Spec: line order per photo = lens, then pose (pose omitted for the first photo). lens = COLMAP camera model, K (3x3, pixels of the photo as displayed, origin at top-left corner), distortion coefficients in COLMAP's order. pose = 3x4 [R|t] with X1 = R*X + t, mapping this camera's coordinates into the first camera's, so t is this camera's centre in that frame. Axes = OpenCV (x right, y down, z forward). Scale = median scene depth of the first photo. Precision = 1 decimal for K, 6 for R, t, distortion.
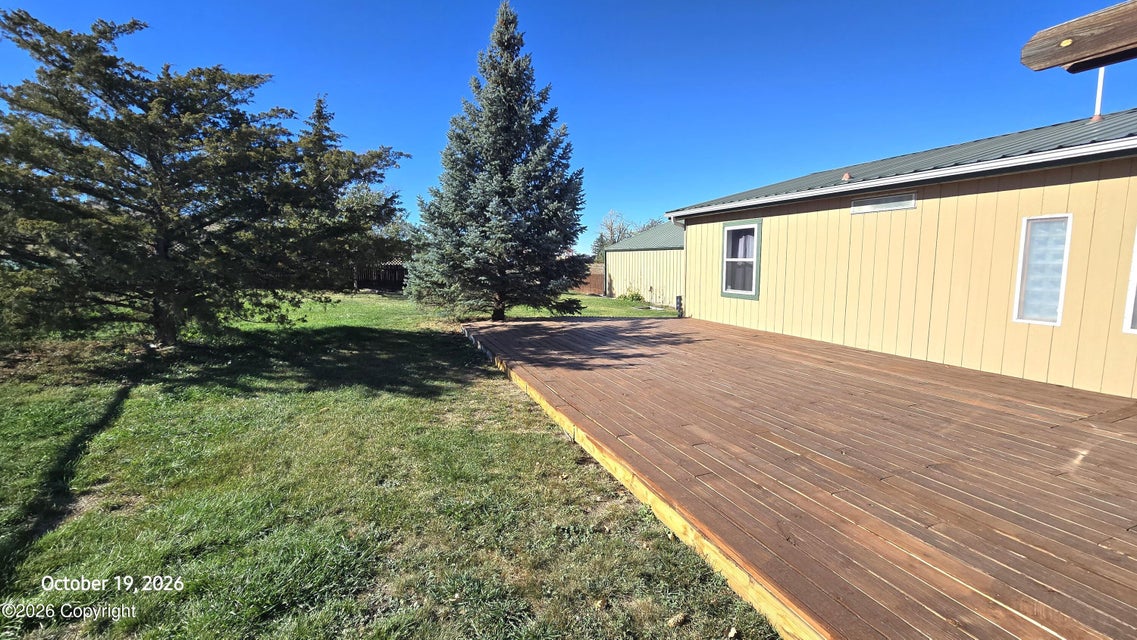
lens RADIAL K [[465.6, 0, 569.5], [0, 465.6, 313.9], [0, 0, 1]] dist [-0.004221, -0.000262]
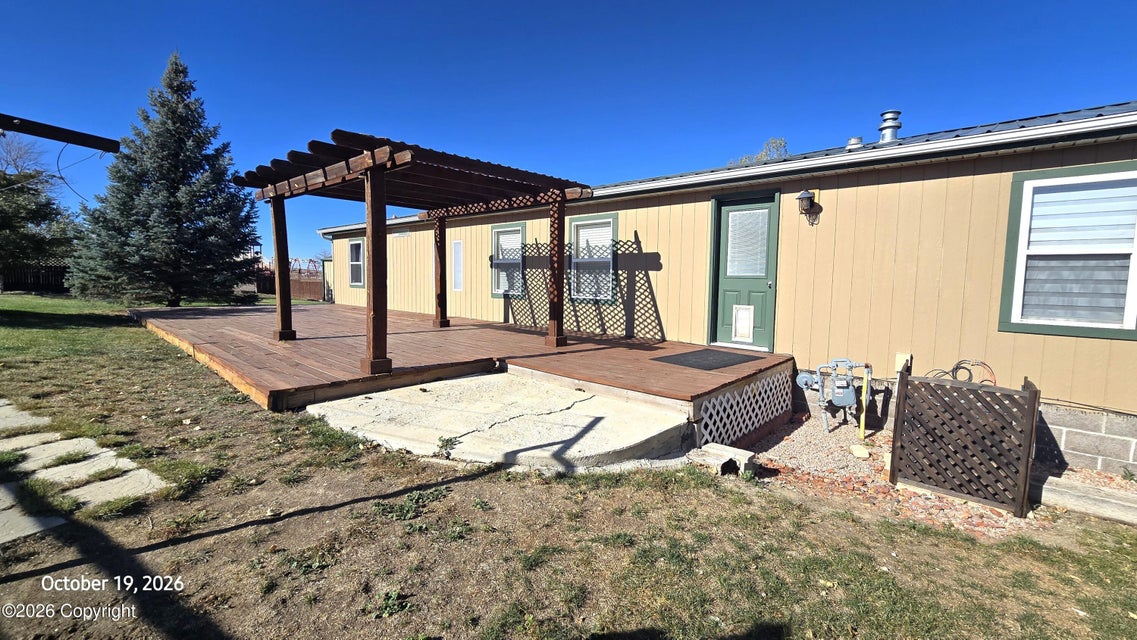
lens RADIAL K [[465.6, 0, 569.5], [0, 465.6, 313.9], [0, 0, 1]] dist [-0.004221, -0.000262]
pose [[0.894721, -0.014768, 0.446381, 0.251479], [0.030168, 0.999169, -0.027413, 0.097527], [-0.445605, 0.037993, 0.894423, -0.582272]]
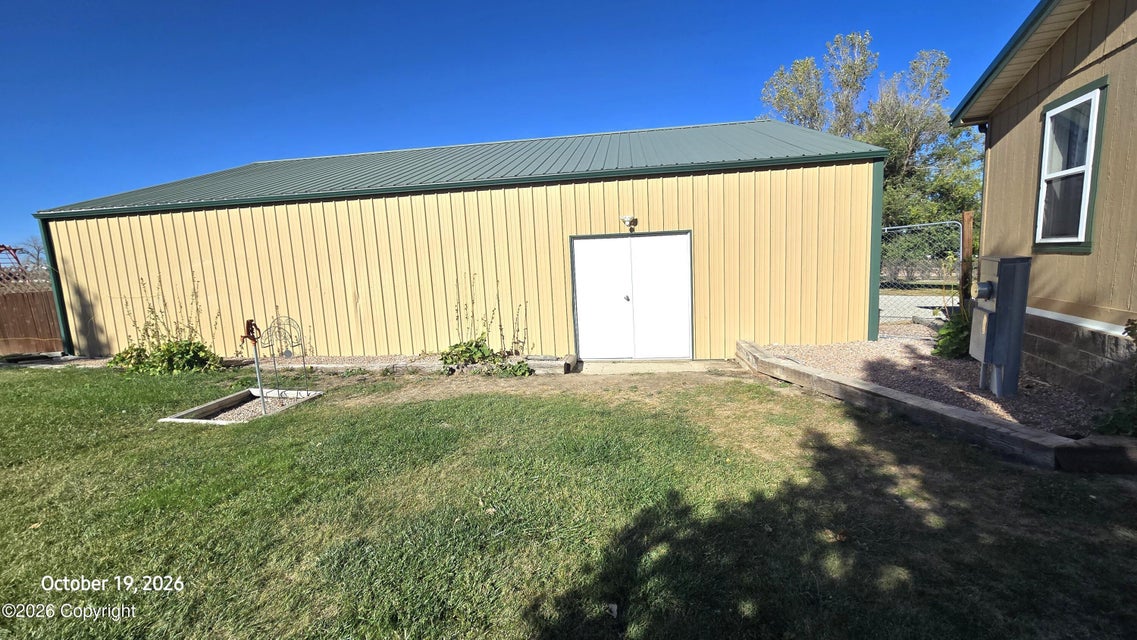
lens RADIAL K [[465.6, 0, 569.5], [0, 465.6, 313.9], [0, 0, 1]] dist [-0.004221, -0.000262]
pose [[0.678925, -0.112249, 0.725577, 0.191111], [0.118011, 0.992078, 0.043054, -0.089835], [-0.724662, 0.056396, 0.686793, 1.201420]]
